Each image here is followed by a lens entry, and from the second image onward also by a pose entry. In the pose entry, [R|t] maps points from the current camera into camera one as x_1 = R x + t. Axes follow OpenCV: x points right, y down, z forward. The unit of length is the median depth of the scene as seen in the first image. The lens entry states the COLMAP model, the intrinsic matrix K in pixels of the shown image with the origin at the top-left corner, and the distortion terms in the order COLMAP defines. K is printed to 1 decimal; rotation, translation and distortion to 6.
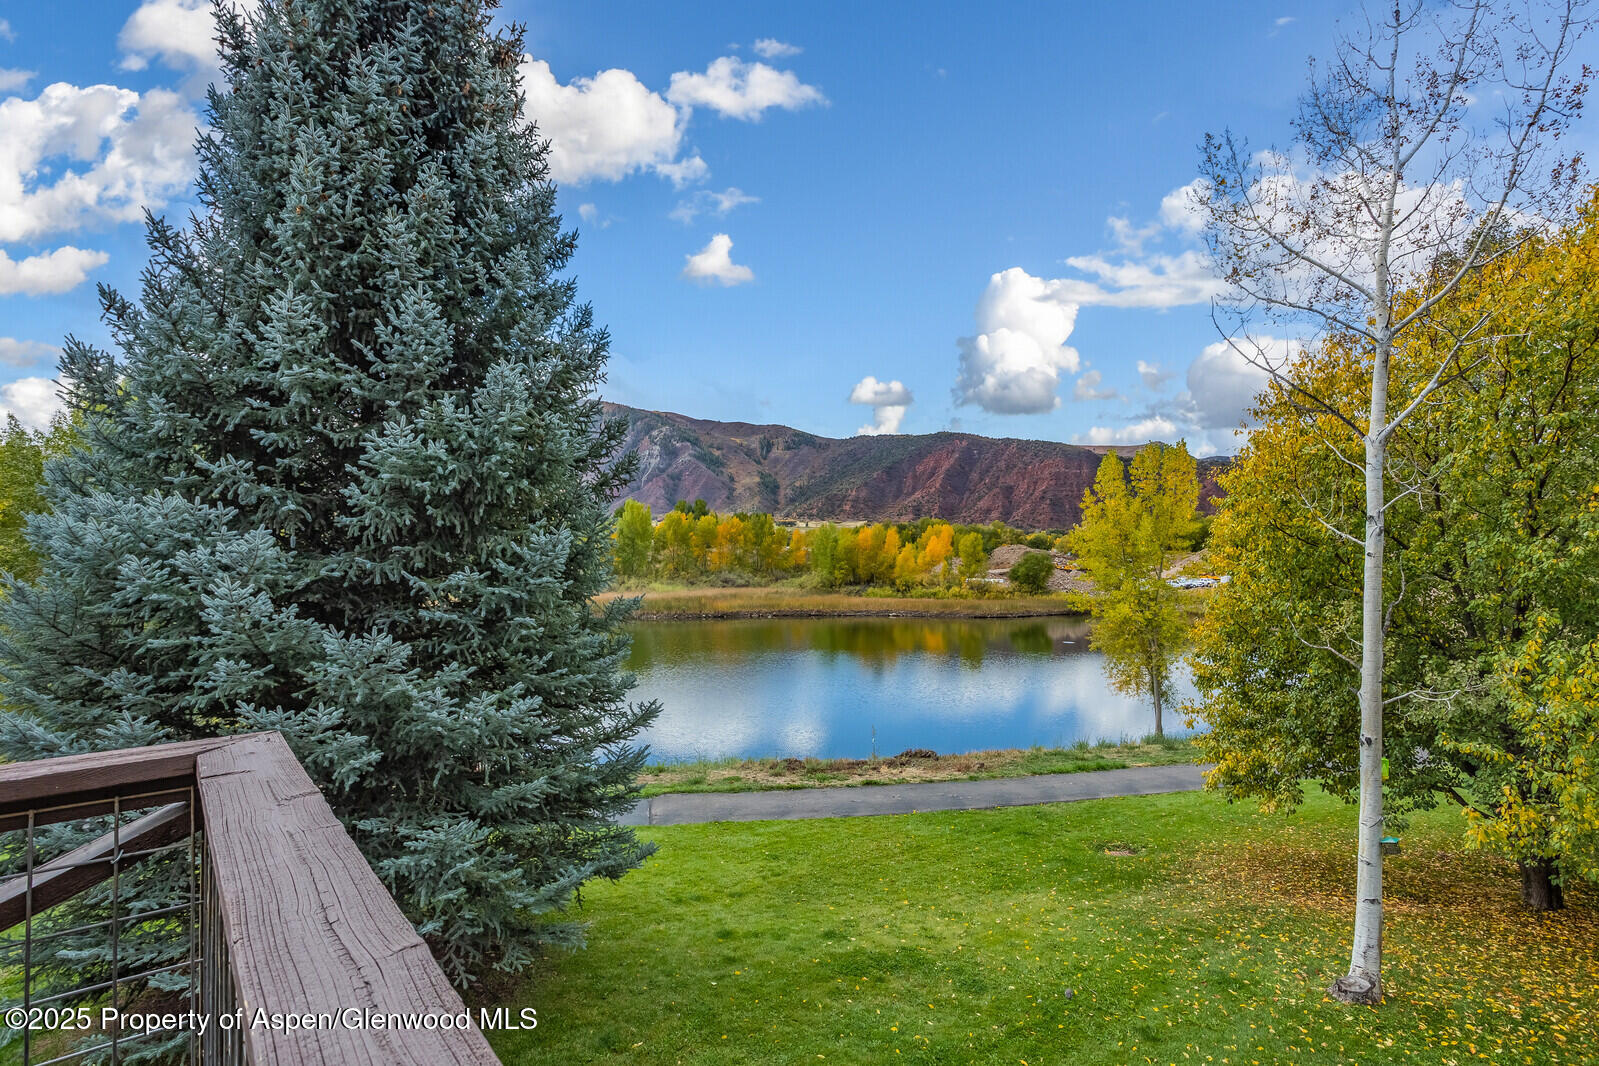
lens RADIAL K [[812.8, 0, 792.1], [0, 812.8, 561.3], [0, 0, 1]] dist [-0.030048, 0.022450]
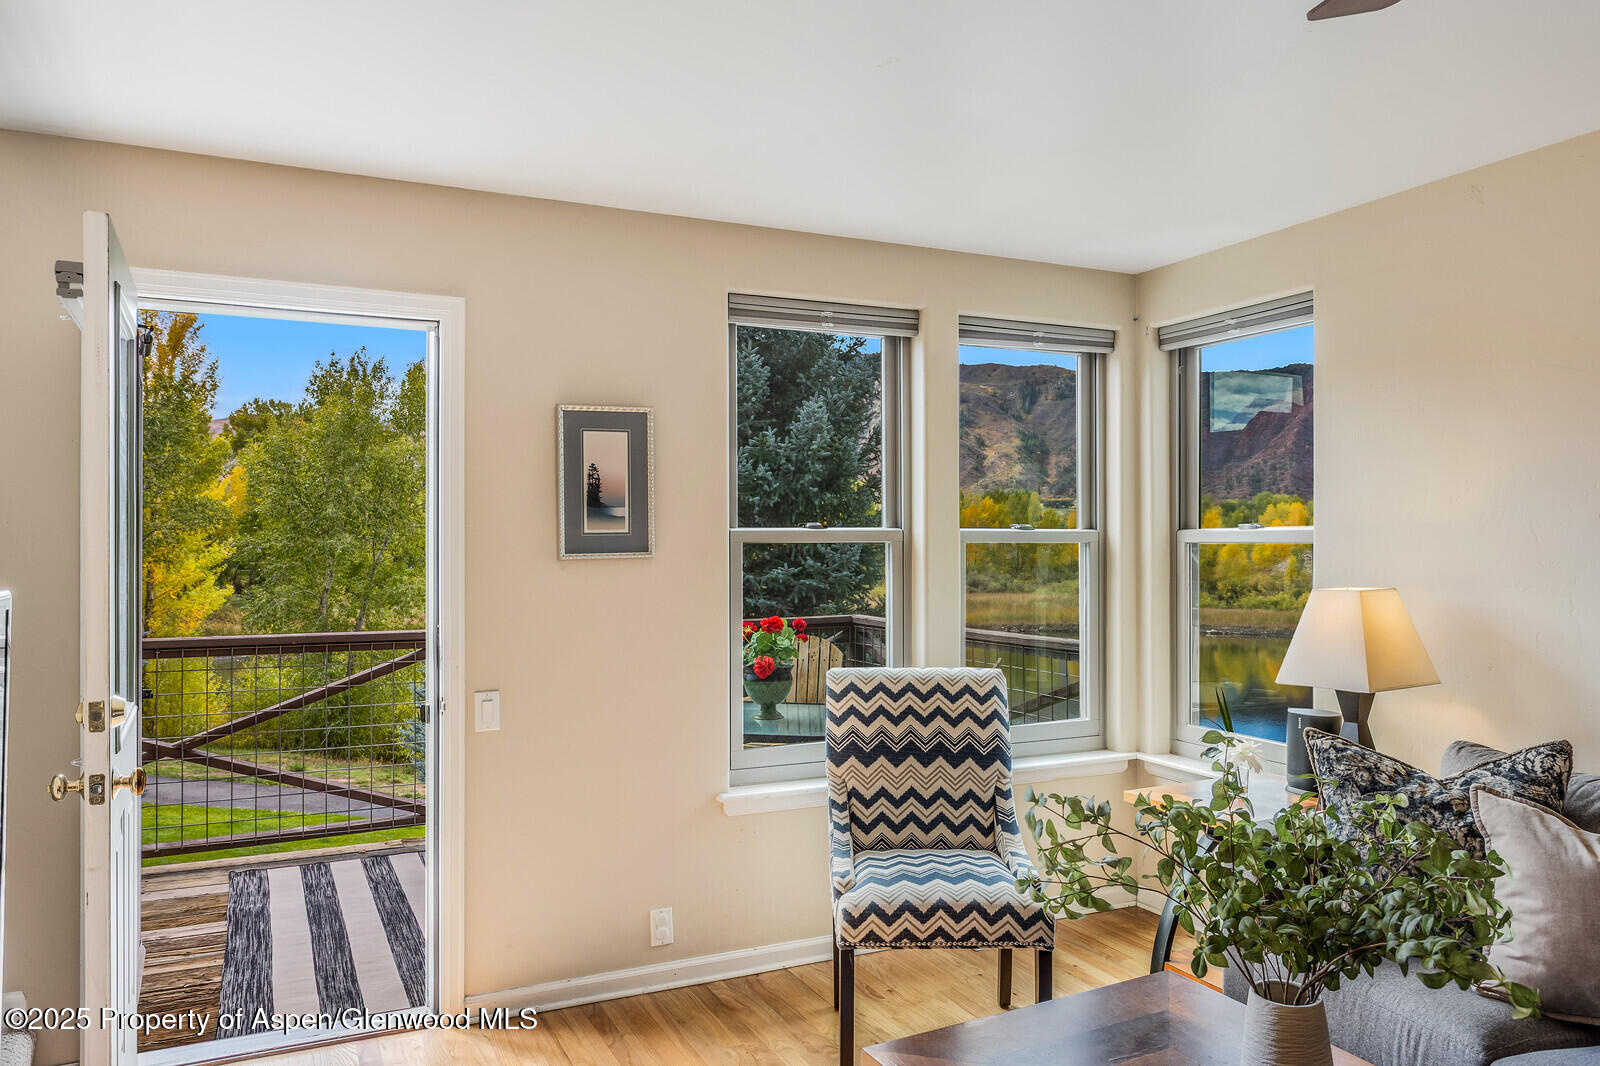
lens RADIAL K [[1158.7, 0, 795.8], [0, 1158.7, 546.6], [0, 0, 1]] dist [-0.009796, -0.001753]
pose [[0.973171, -0.005808, -0.230010, 0.009199], [0.003615, 0.999944, -0.009958, -0.000347], [0.230055, 0.008860, 0.973137, -0.228986]]
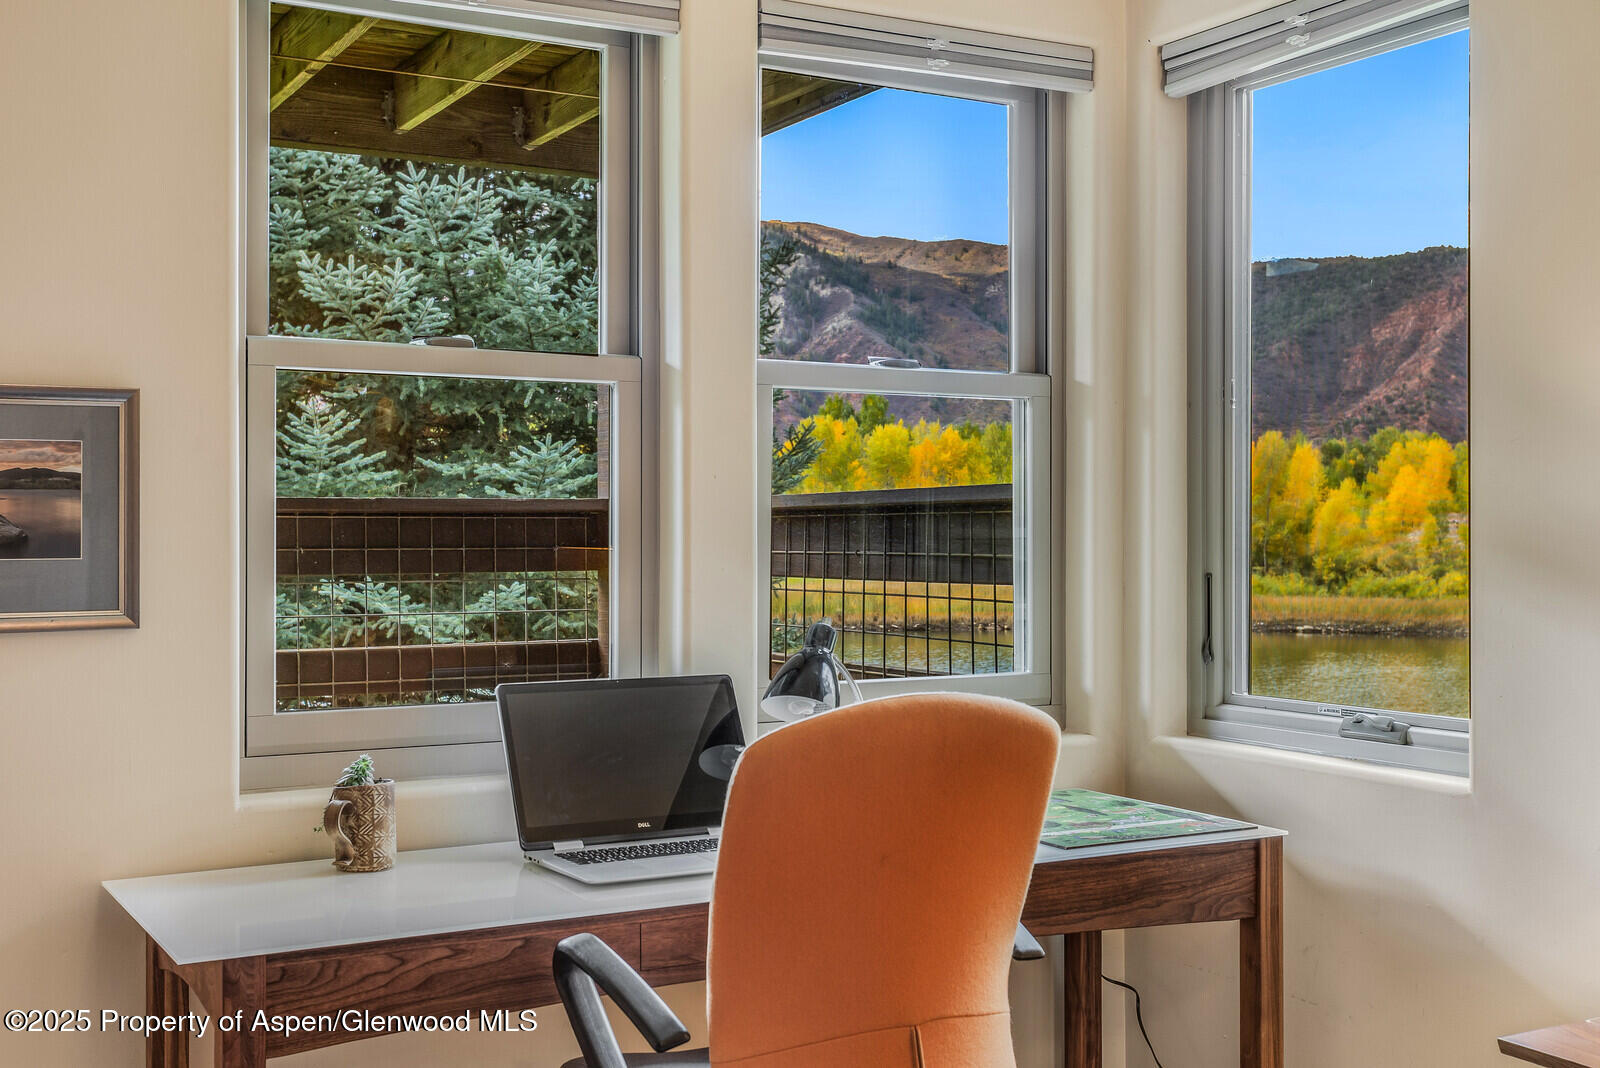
lens RADIAL K [[1866.0, 0, 799.0], [0, 1866.0, 544.3], [0, 0, 1]] dist [0.038244, 0.000000]
pose [[0.988498, -0.003408, -0.151195, 0.016446], [0.000530, 0.999818, -0.019073, 0.127225], [0.151233, 0.018774, 0.988320, -0.185024]]
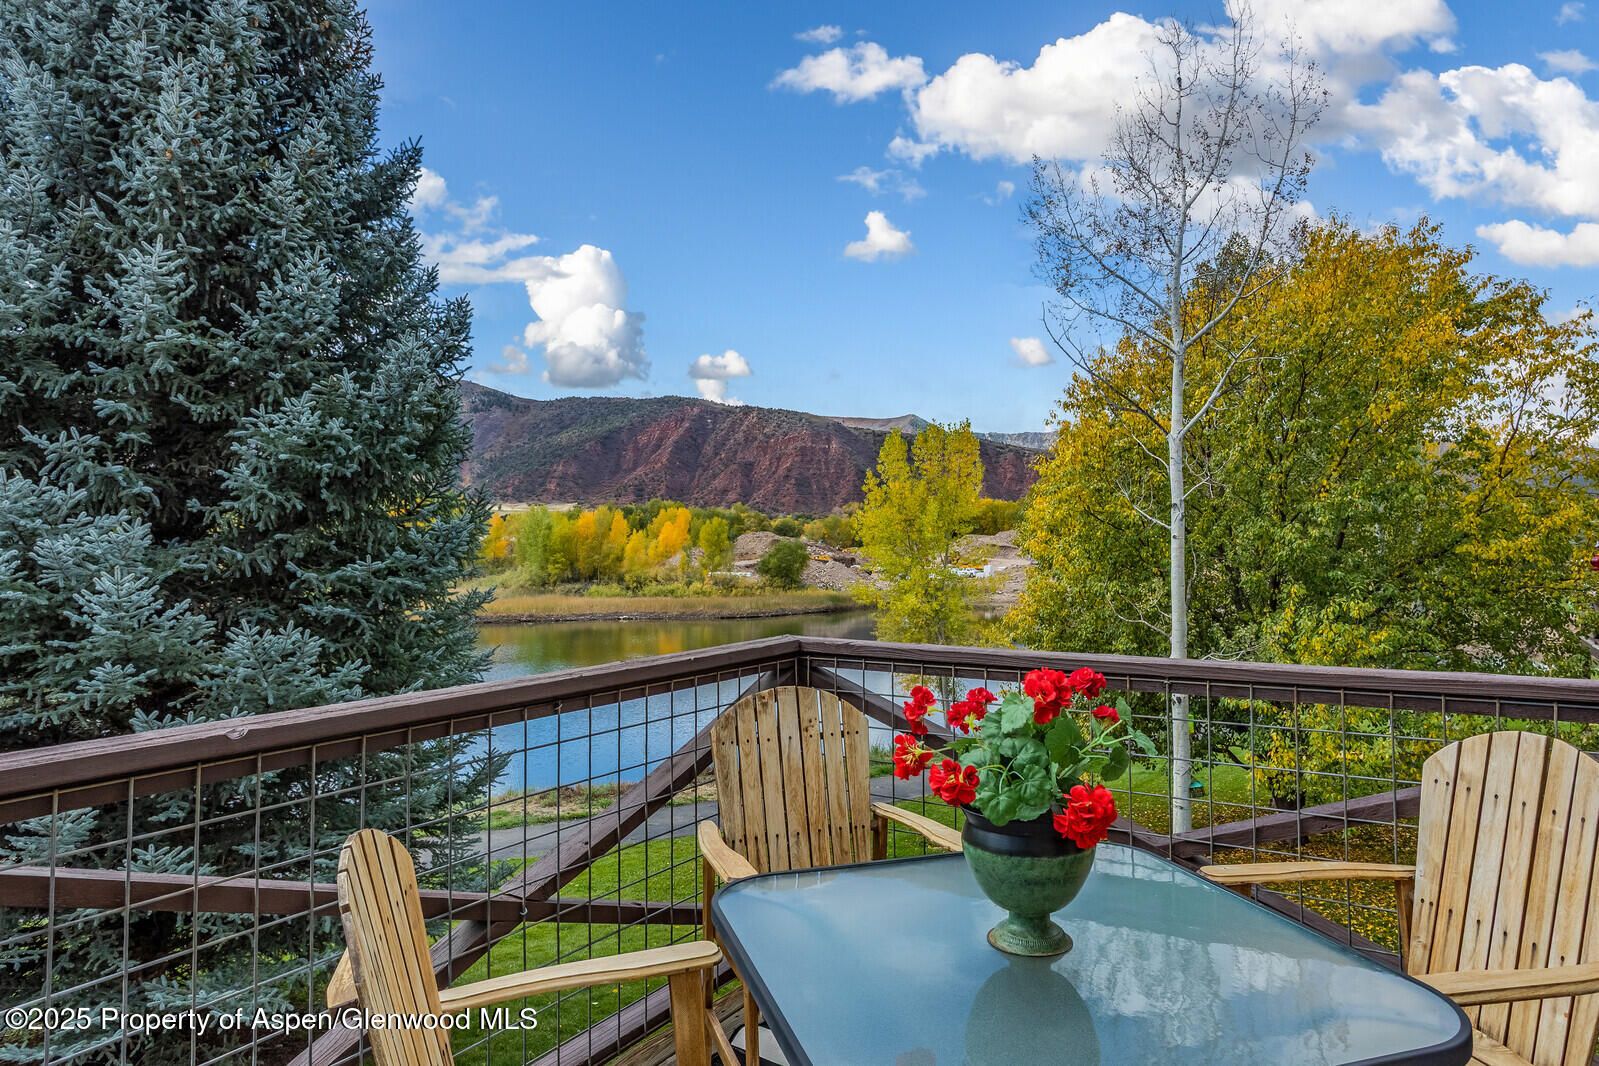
lens RADIAL K [[1009.0, 0, 793.4], [0, 1009.0, 509.2], [0, 0, 1]] dist [-0.023412, 0.040450]
pose [[0.951310, 0.002340, 0.308226, -0.088520], [0.011072, 0.999066, -0.041759, 0.002178], [-0.308036, 0.043138, 0.950396, -0.073500]]
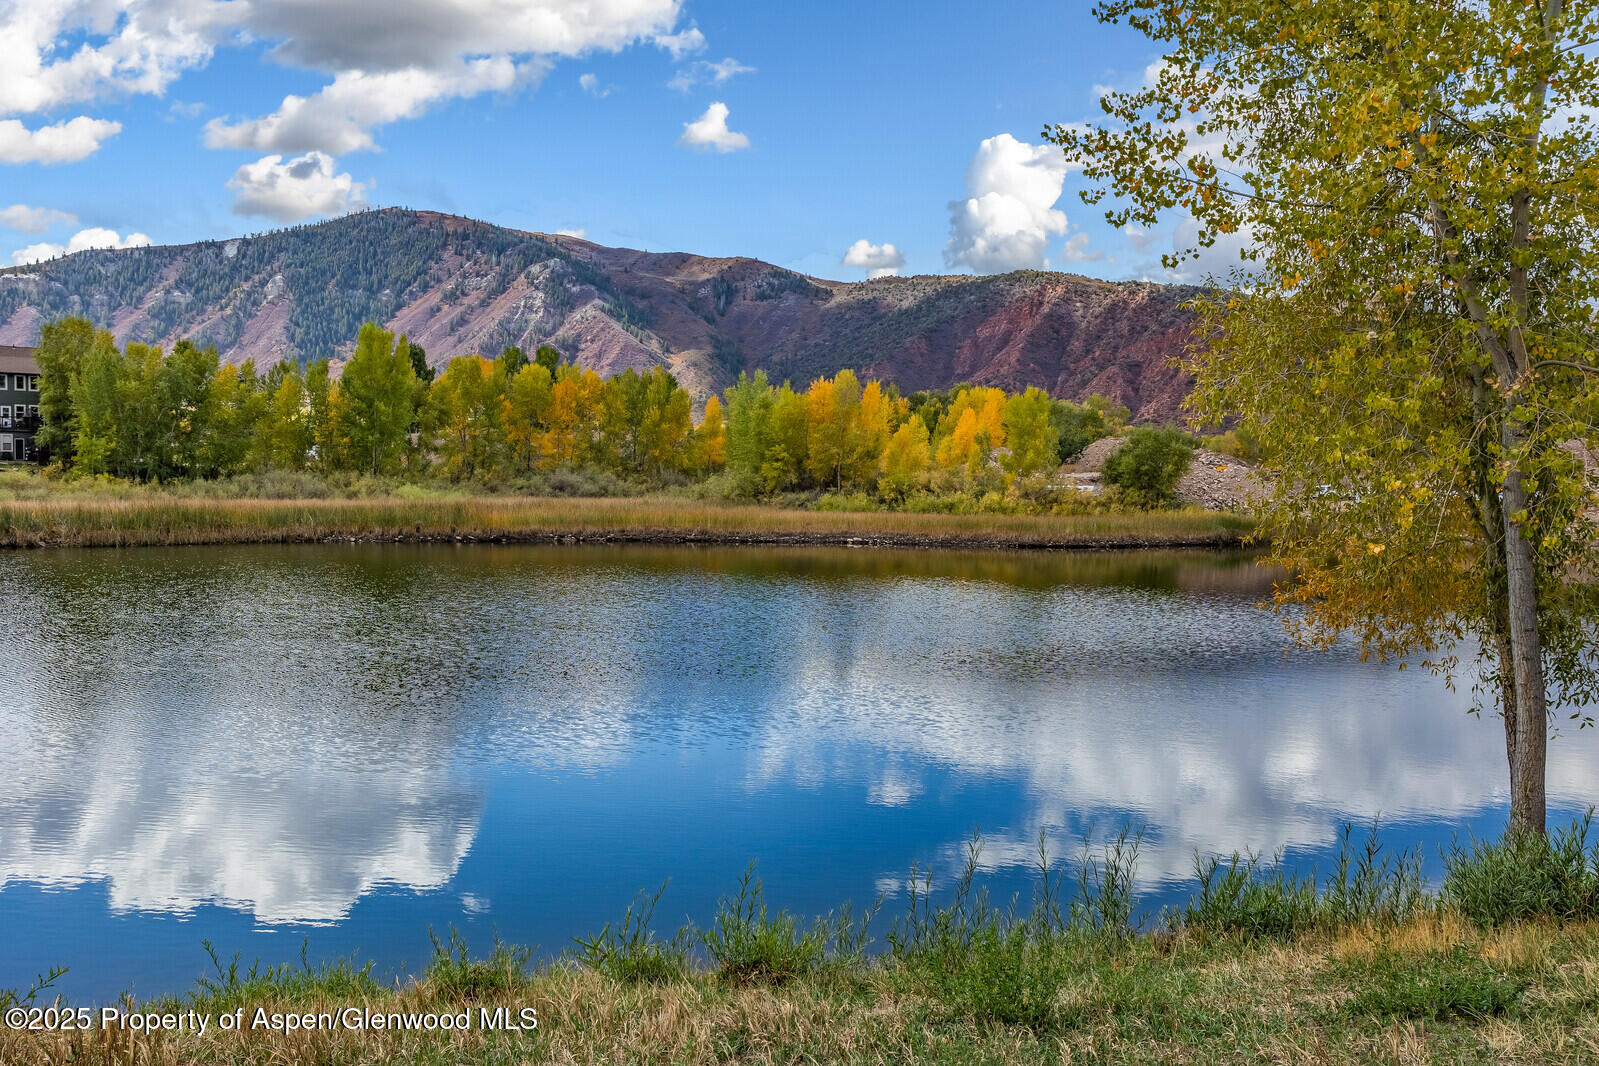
lens RADIAL K [[1215.9, 0, 833.7], [0, 1215.9, 544.5], [0, 0, 1]] dist [0.009125, 0.001551]
pose [[0.999972, 0.005740, 0.004736, 0.354891], [-0.005842, 0.999743, 0.021917, 0.171483], [-0.004608, -0.021944, 0.999749, 0.879907]]
